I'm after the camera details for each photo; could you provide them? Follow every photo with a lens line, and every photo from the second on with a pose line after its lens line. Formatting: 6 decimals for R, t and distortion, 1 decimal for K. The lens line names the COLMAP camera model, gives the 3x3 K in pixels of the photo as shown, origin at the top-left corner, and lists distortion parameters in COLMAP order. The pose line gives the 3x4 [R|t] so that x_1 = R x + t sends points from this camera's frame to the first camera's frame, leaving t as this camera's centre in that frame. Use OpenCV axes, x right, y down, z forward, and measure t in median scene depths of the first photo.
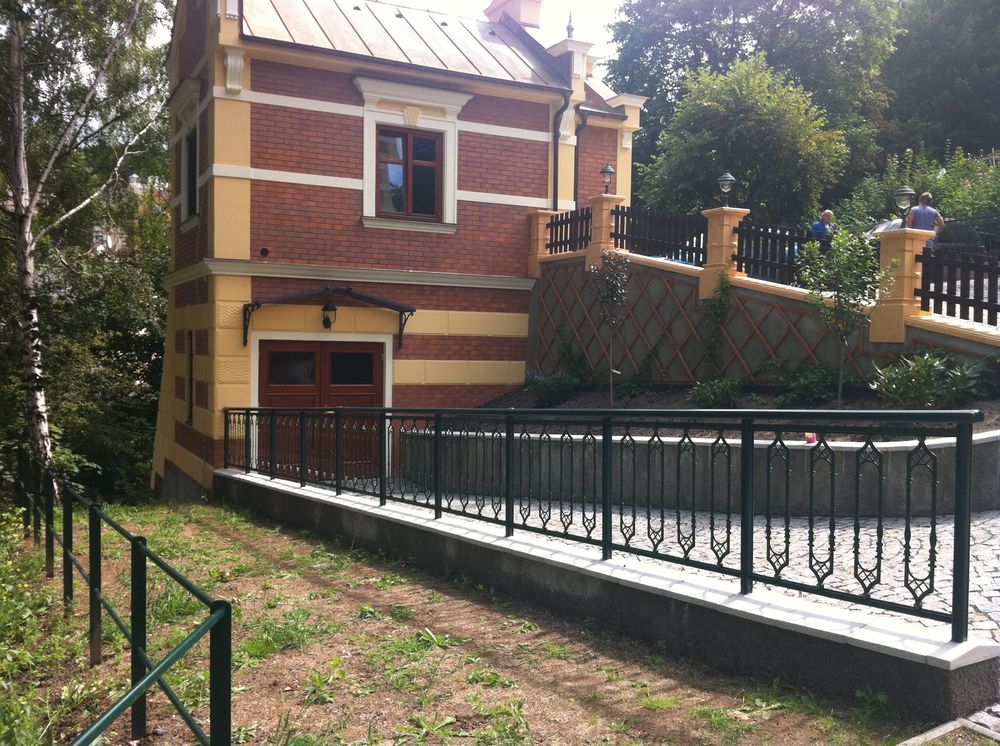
lens RADIAL K [[1011.8, 0, 500.2], [0, 1011.8, 441.7], [0, 0, 1]] dist [0.126087, -0.437772]
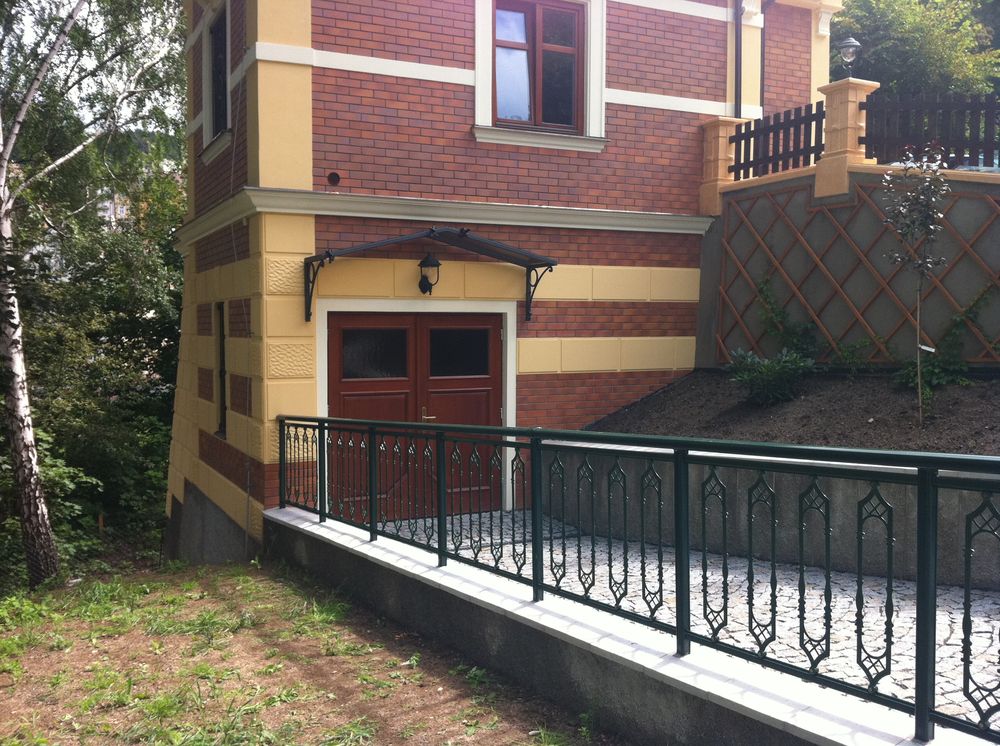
lens RADIAL K [[1024.7, 0, 500.7], [0, 1024.7, 423.2], [0, 0, 1]] dist [0.128525, -0.425633]
pose [[0.999760, -0.018503, -0.011730, -0.108212], [0.018504, 0.999829, 0.000018, -0.023396], [0.011728, -0.000235, 0.999931, 0.304154]]
